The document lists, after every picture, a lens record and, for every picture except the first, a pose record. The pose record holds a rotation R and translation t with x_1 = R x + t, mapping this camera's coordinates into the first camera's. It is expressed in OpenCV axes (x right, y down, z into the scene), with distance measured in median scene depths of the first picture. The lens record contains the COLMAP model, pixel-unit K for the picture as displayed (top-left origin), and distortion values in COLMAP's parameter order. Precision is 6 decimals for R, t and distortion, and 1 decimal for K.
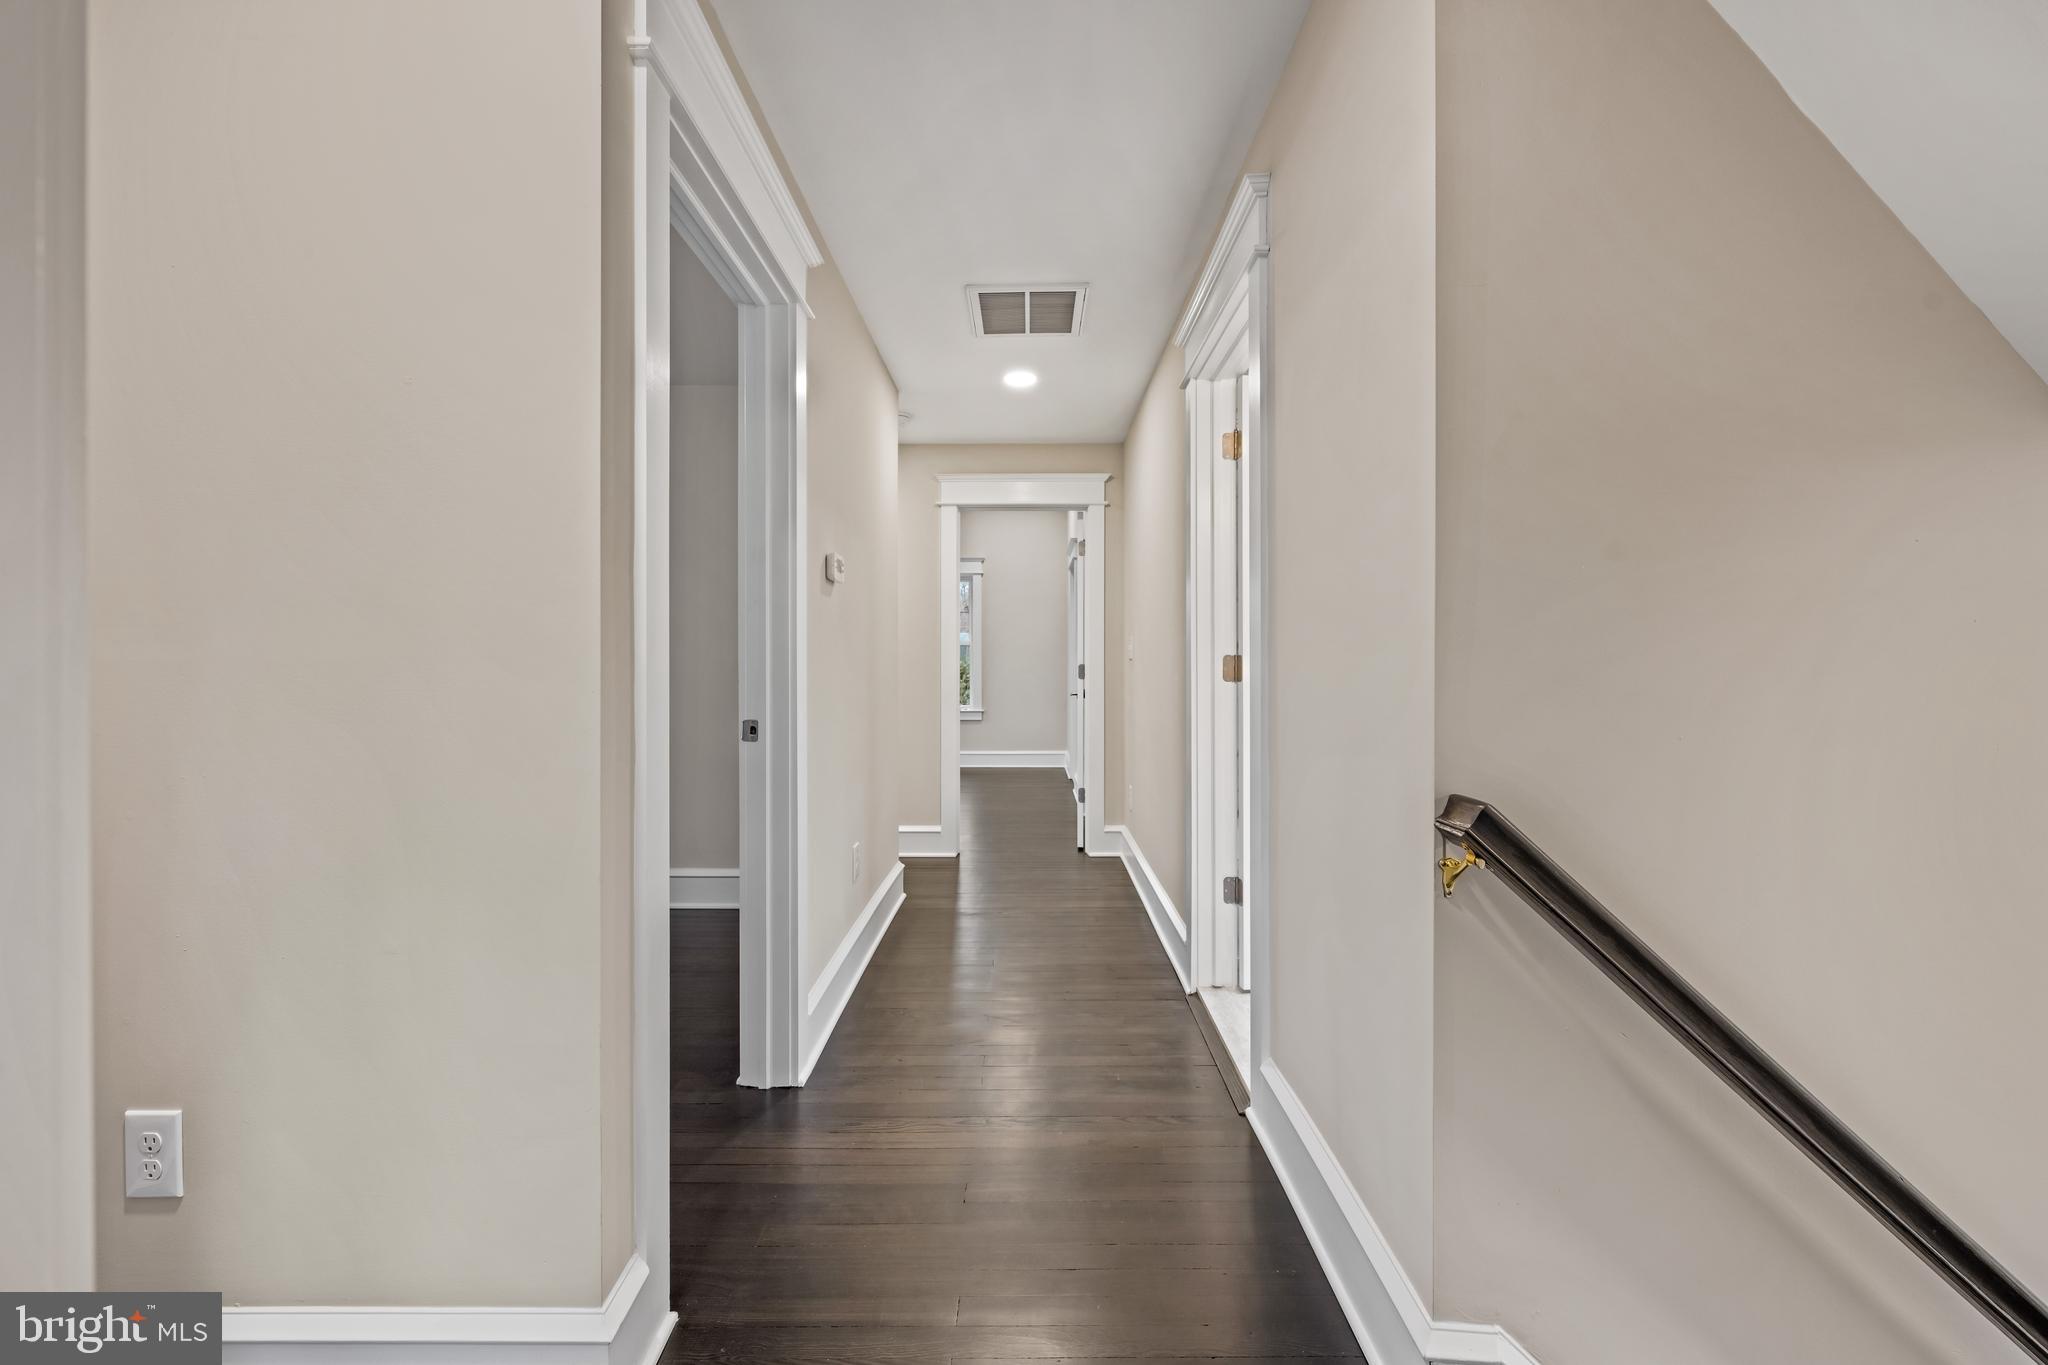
lens RADIAL K [[813.9, 0, 1024.0], [0, 813.9, 682.5], [0, 0, 1]] dist [0.000023, -0.000001]
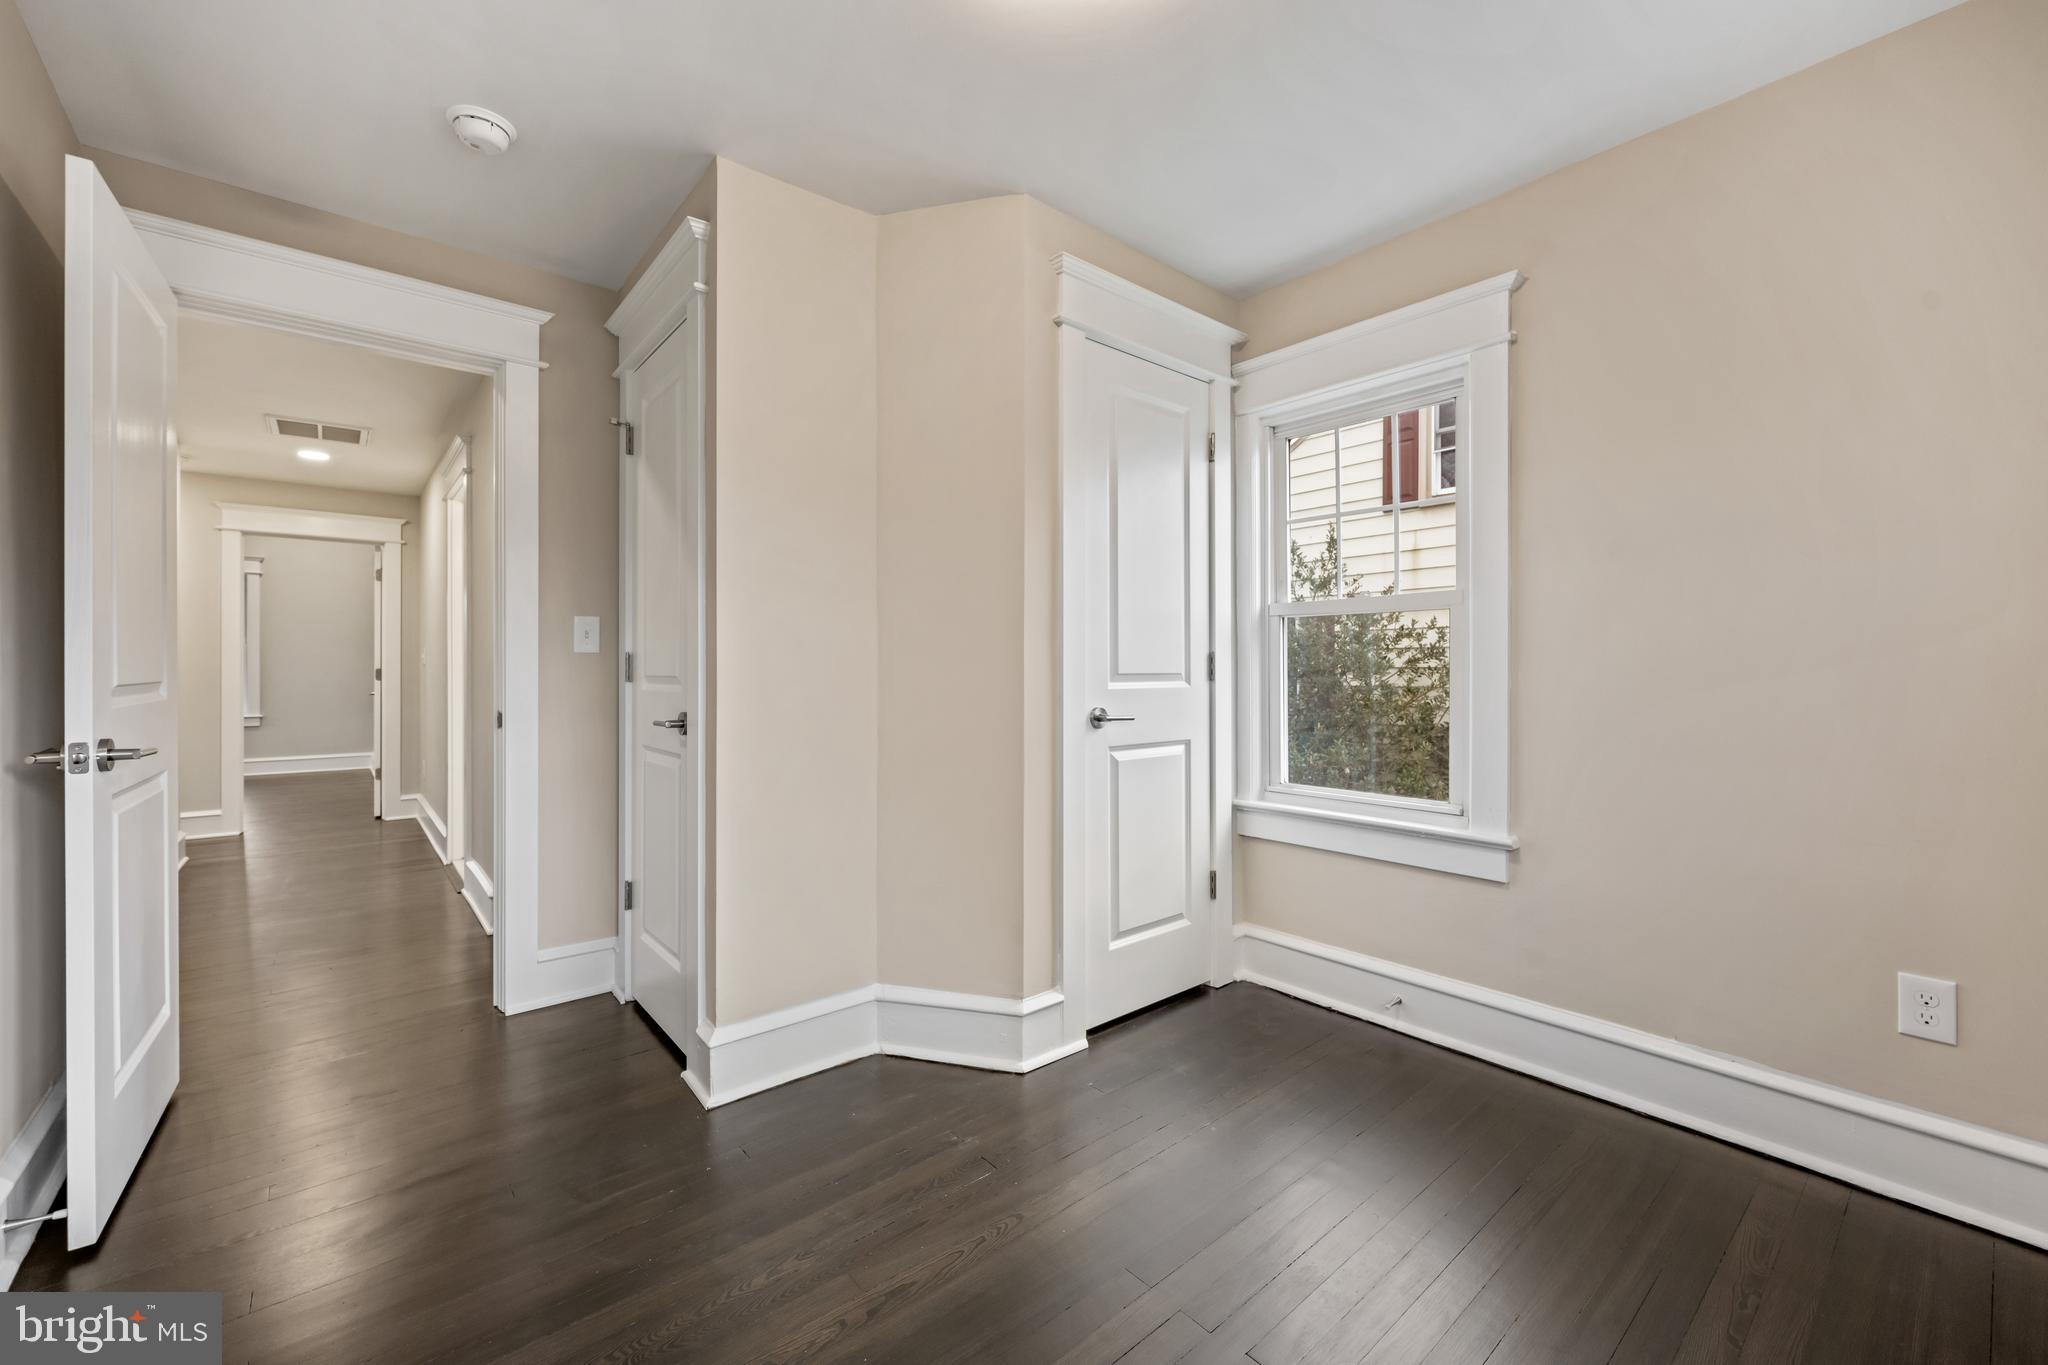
lens RADIAL K [[826.5, 0, 1024.0], [0, 826.5, 682.5], [0, 0, 1]] dist [-0.000537, -0.000259]
pose [[0.760511, -0.003403, 0.649316, 0.000879], [0.006918, 0.999972, -0.002862, 0.008449], [-0.649288, 0.006669, 0.760513, -0.619043]]
